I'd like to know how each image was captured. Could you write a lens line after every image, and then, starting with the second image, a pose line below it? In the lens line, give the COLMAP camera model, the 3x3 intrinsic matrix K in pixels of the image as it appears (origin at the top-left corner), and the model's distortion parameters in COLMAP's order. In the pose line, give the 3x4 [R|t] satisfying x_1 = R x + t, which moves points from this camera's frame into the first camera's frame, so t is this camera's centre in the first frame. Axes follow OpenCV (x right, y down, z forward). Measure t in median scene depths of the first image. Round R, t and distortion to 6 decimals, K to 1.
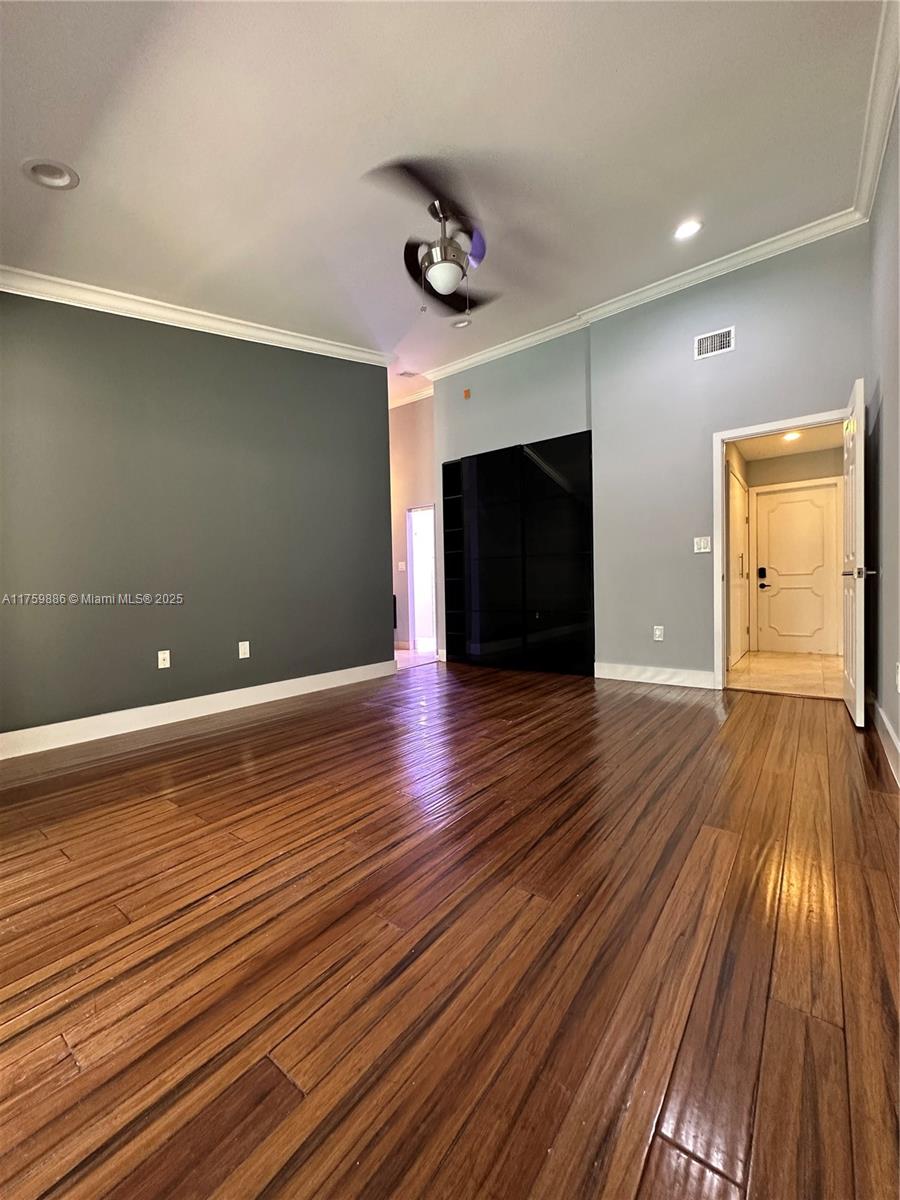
lens RADIAL K [[478.4, 0, 452.4], [0, 478.4, 601.3], [0, 0, 1]] dist [-0.005424, 0.001213]
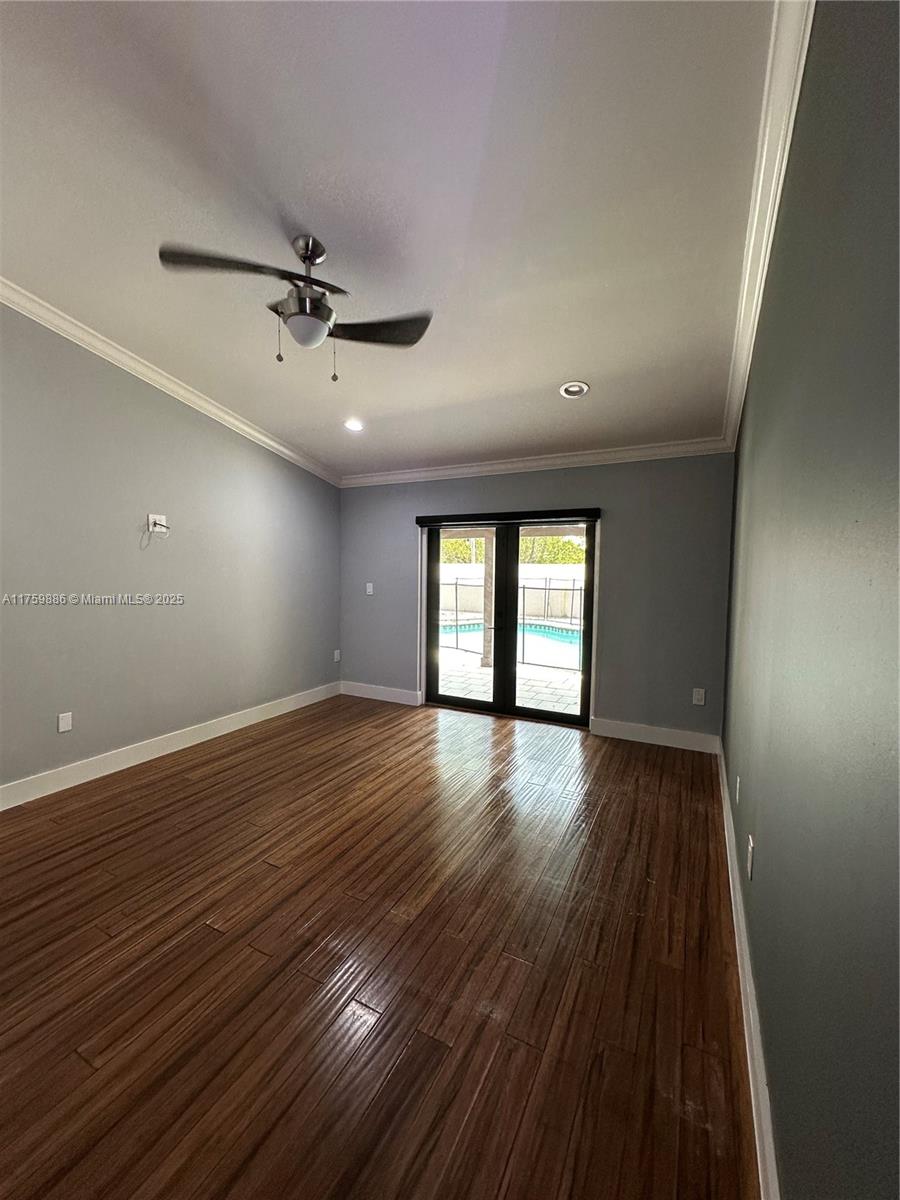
lens RADIAL K [[478.4, 0, 451.3], [0, 478.4, 602.3], [0, 0, 1]] dist [-0.005424, 0.001213]
pose [[-0.985489, 0.024235, -0.167998, -0.128205], [0.007007, 0.994719, 0.102395, -0.302346], [0.169592, 0.099732, -0.980455, 2.180768]]
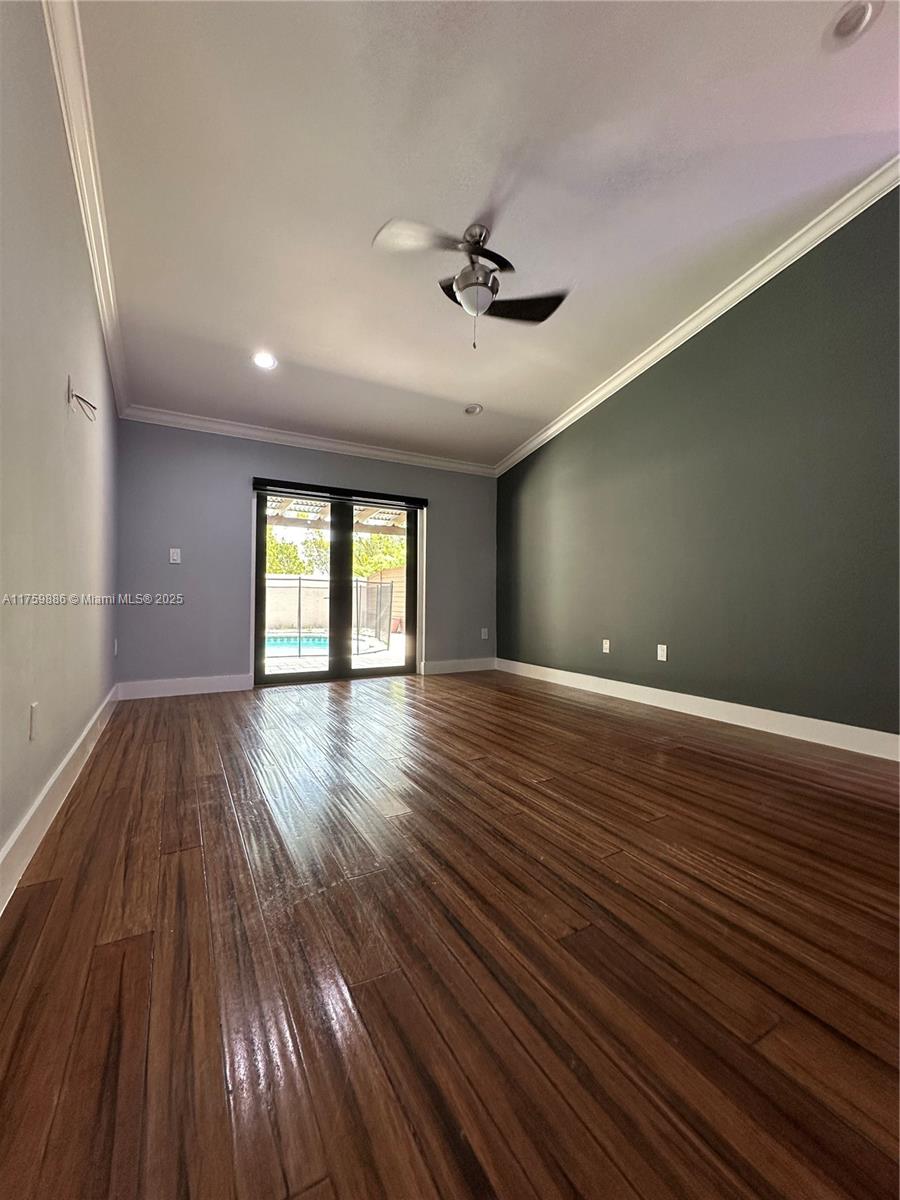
lens RADIAL K [[478.4, 0, 451.7], [0, 478.4, 604.5], [0, 0, 1]] dist [-0.005424, 0.001213]
pose [[-0.388632, 0.026852, -0.921002, 1.108424], [-0.024604, 0.998916, 0.039506, -0.053010], [0.921065, 0.038013, -0.387550, 1.549102]]
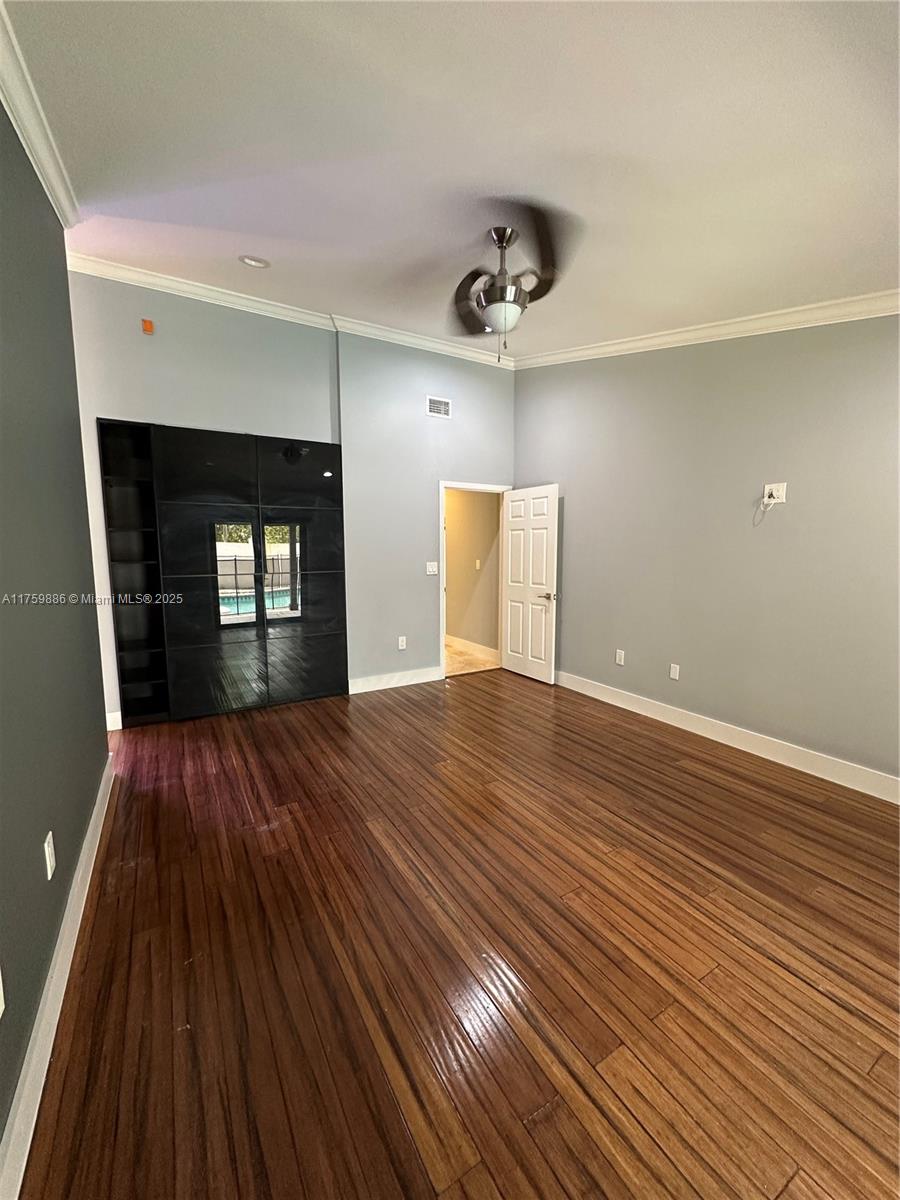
lens RADIAL K [[478.4, 0, 449.5], [0, 478.4, 597.4], [0, 0, 1]] dist [-0.005424, 0.001213]
pose [[0.381302, -0.078770, 0.921088, -1.060729], [0.018381, 0.996812, 0.077637, -0.236117], [-0.924268, -0.012672, 0.381535, 0.822861]]
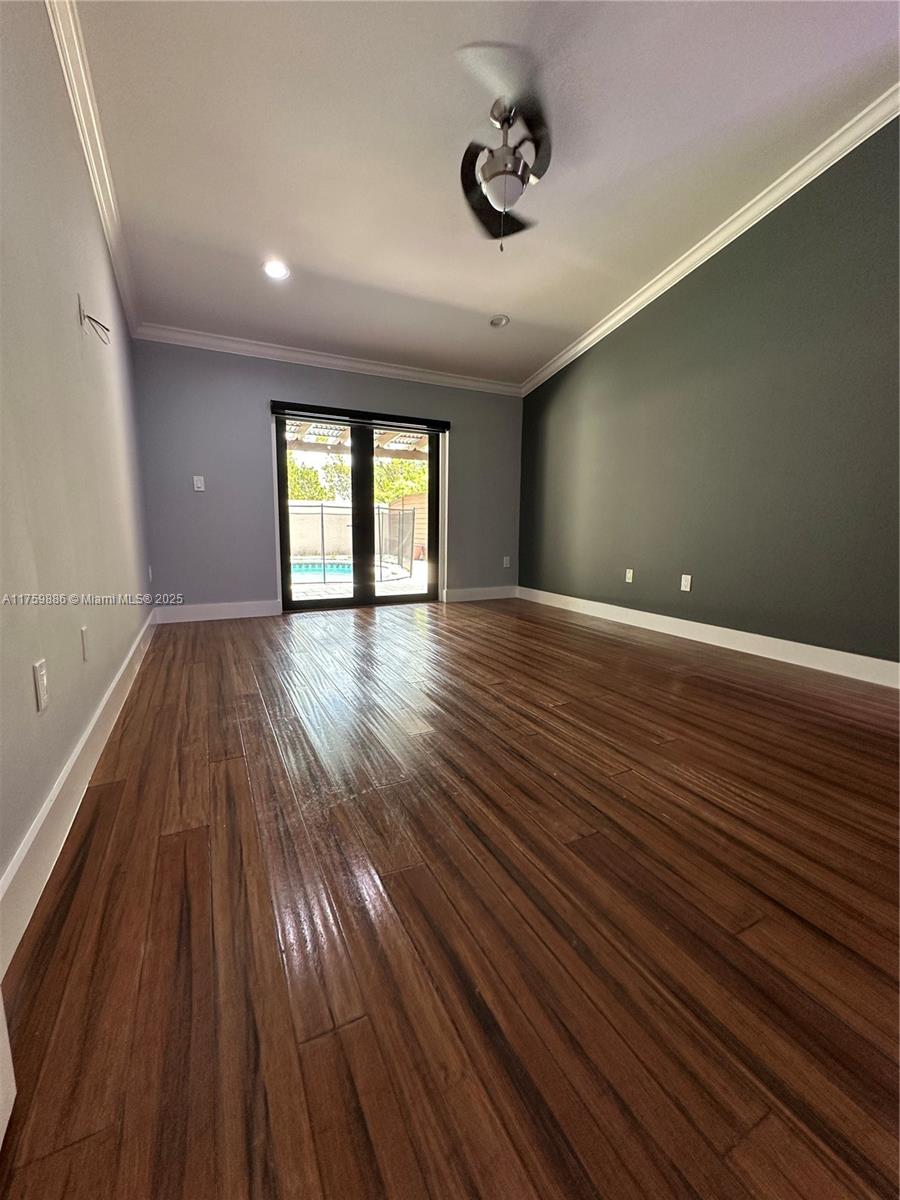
lens RADIAL K [[478.4, 0, 451.2], [0, 478.4, 602.7], [0, 0, 1]] dist [-0.005424, 0.001213]
pose [[-0.432159, 0.159402, -0.887598, 1.117343], [-0.024586, 0.981805, 0.188291, -0.059527], [0.901462, 0.103194, -0.420377, 1.554189]]
